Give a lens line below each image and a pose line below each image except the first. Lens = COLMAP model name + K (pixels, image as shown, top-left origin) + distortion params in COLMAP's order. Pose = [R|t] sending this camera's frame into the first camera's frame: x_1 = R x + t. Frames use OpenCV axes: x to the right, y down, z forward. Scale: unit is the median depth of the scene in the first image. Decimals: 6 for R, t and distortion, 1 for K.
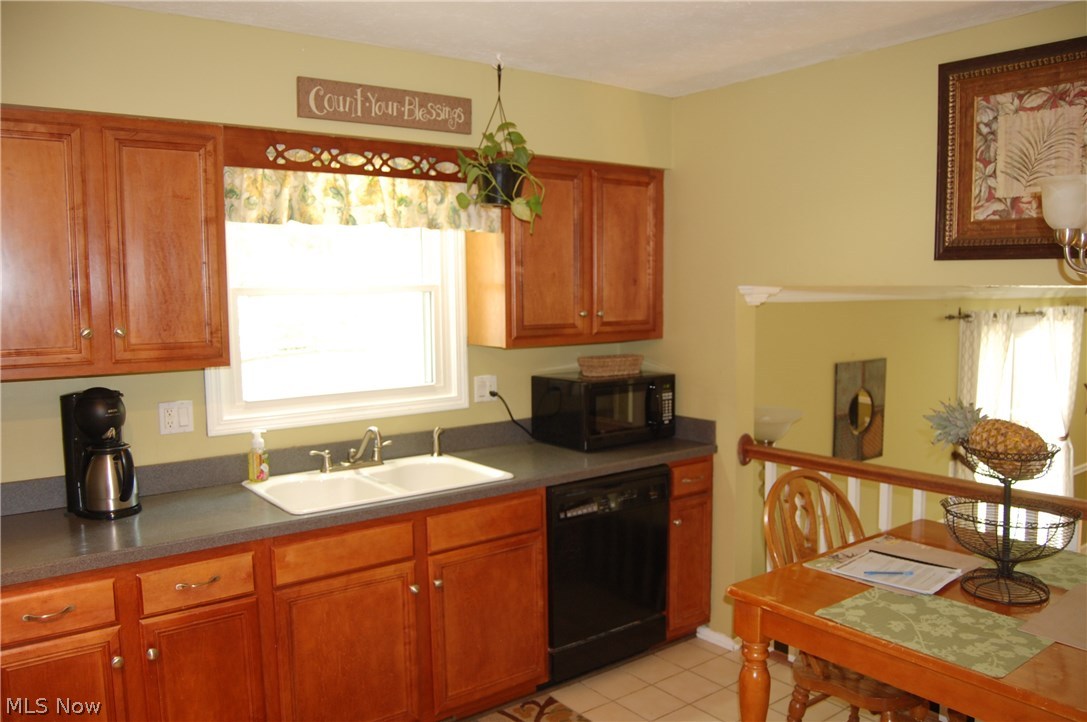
lens RADIAL K [[845.6, 0, 550.2], [0, 845.6, 366.6], [0, 0, 1]] dist [-0.096176, 0.042715]
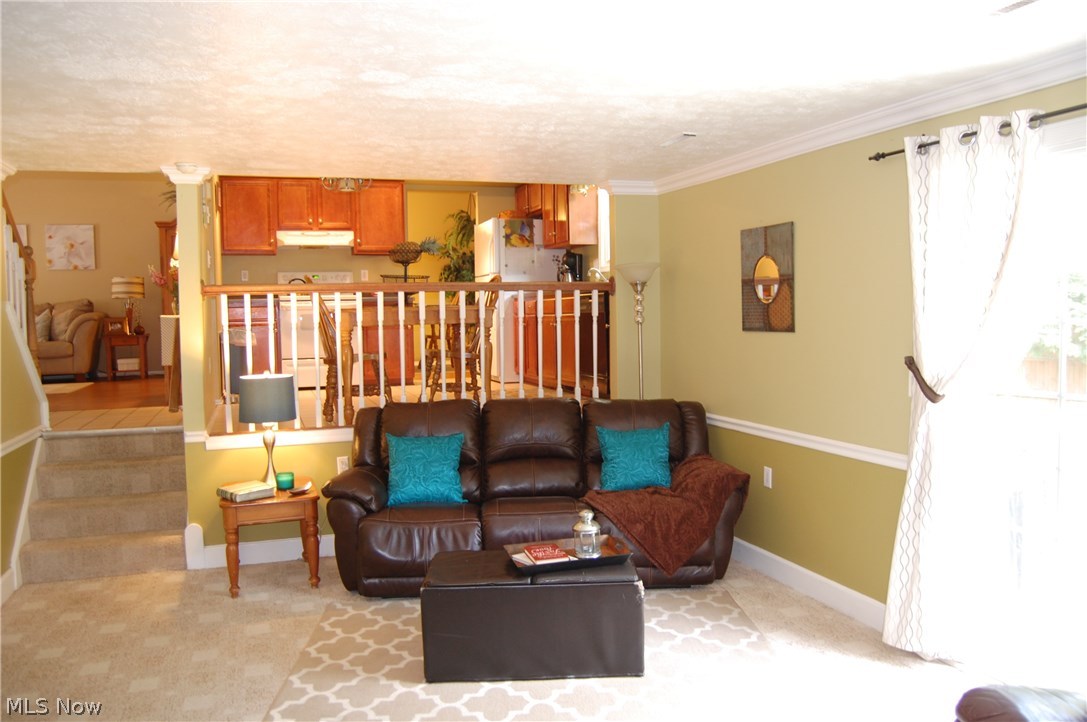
lens RADIAL K [[845.6, 0, 544.2], [0, 845.6, 358.3], [0, 0, 1]] dist [-0.096176, 0.042715]
pose [[-0.316833, 0.067929, -0.946046, 2.381464], [-0.068863, 0.993152, 0.094373, 0.121746], [0.945978, 0.095048, -0.309985, 1.823514]]
